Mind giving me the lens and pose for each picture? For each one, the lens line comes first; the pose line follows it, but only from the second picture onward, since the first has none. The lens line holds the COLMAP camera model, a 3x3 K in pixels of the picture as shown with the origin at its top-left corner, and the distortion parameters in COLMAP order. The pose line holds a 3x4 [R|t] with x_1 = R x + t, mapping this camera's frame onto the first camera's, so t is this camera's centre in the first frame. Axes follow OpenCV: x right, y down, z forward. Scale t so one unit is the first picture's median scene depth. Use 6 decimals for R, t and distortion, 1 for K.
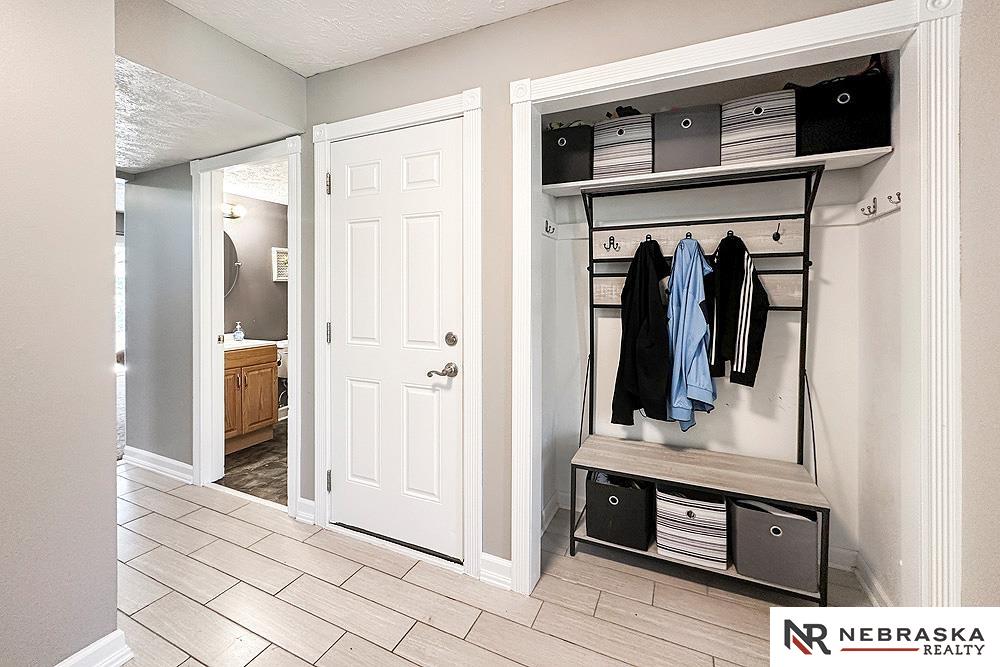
lens RADIAL K [[404.4, 0, 496.1], [0, 404.4, 296.6], [0, 0, 1]] dist [-0.002743, -0.000349]
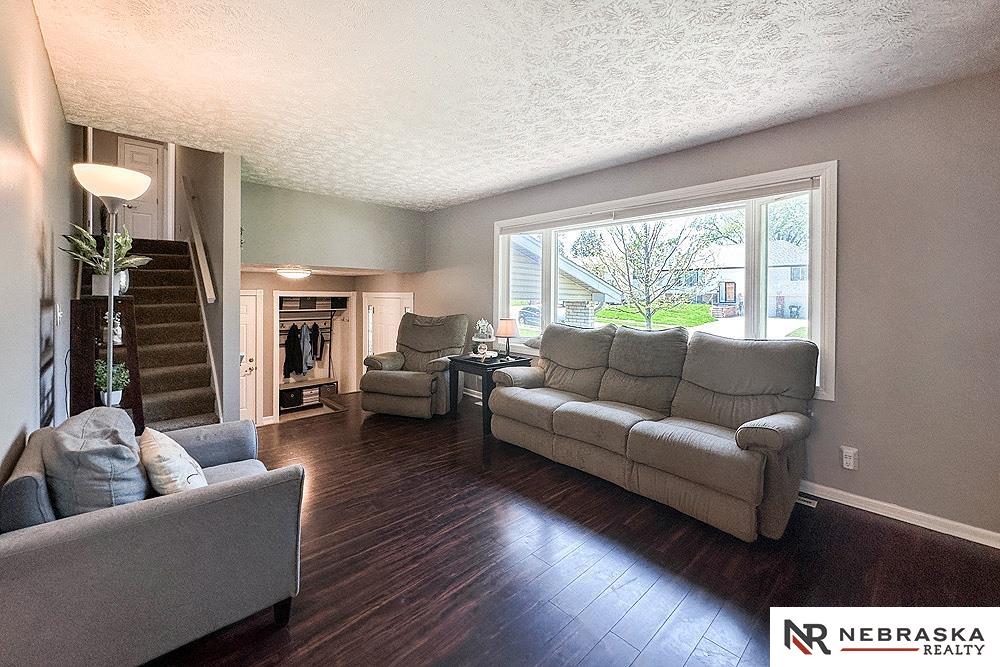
lens RADIAL K [[404.4, 0, 514.9], [0, 404.4, 297.8], [0, 0, 1]] dist [-0.002743, -0.000349]
pose [[0.350007, -0.000161, 0.936747, -2.502220], [-0.003067, 0.999994, 0.001318, -0.426193], [-0.936742, -0.003334, 0.350004, -2.269922]]
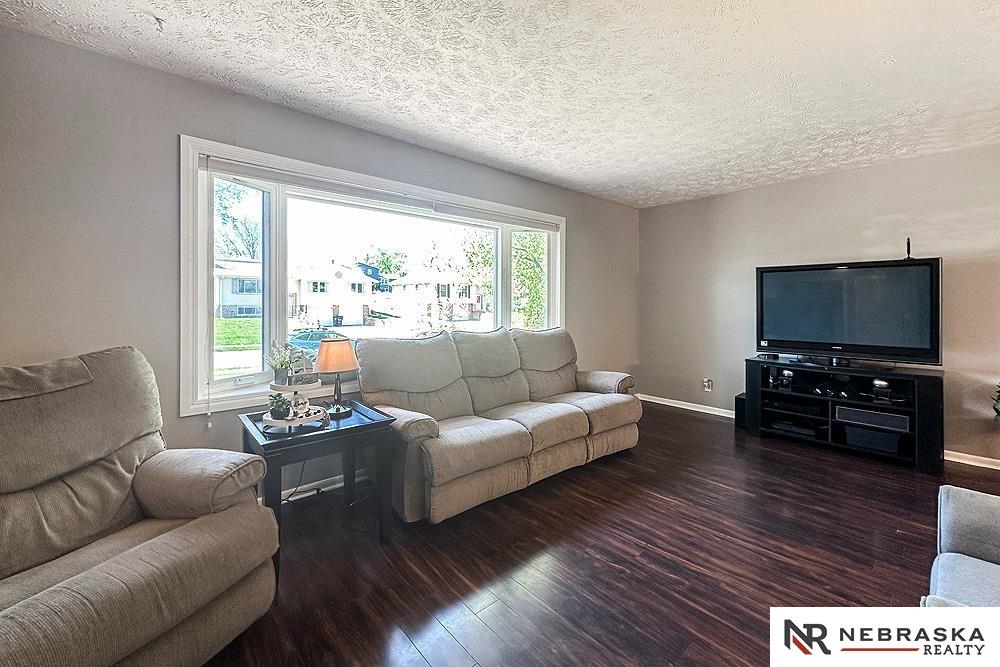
lens RADIAL K [[404.4, 0, 498.3], [0, 404.4, 304.9], [0, 0, 1]] dist [-0.002743, -0.000349]
pose [[-0.911522, 0.004762, 0.411224, -1.430780], [0.007676, 0.999956, 0.005435, -0.415412], [-0.411180, 0.008111, -0.911518, -0.549117]]
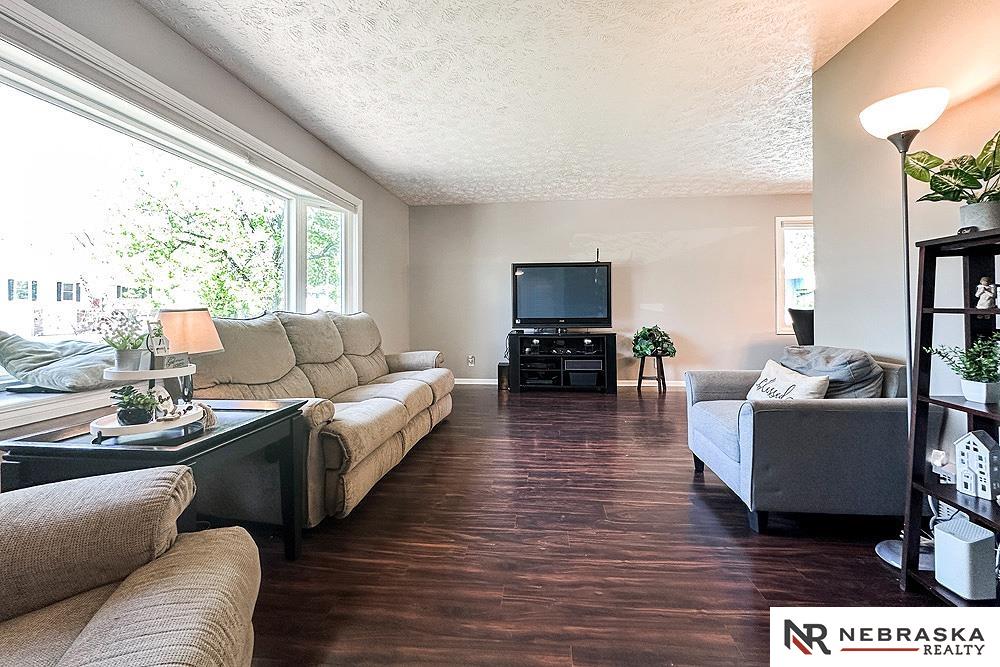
lens RADIAL K [[404.4, 0, 499.7], [0, 404.4, 303.6], [0, 0, 1]] dist [-0.002743, -0.000349]
pose [[-0.950055, 0.010527, -0.311905, -0.834647], [0.011542, 0.999932, -0.001409, -0.309582], [0.311869, -0.004938, -0.950112, -0.441592]]
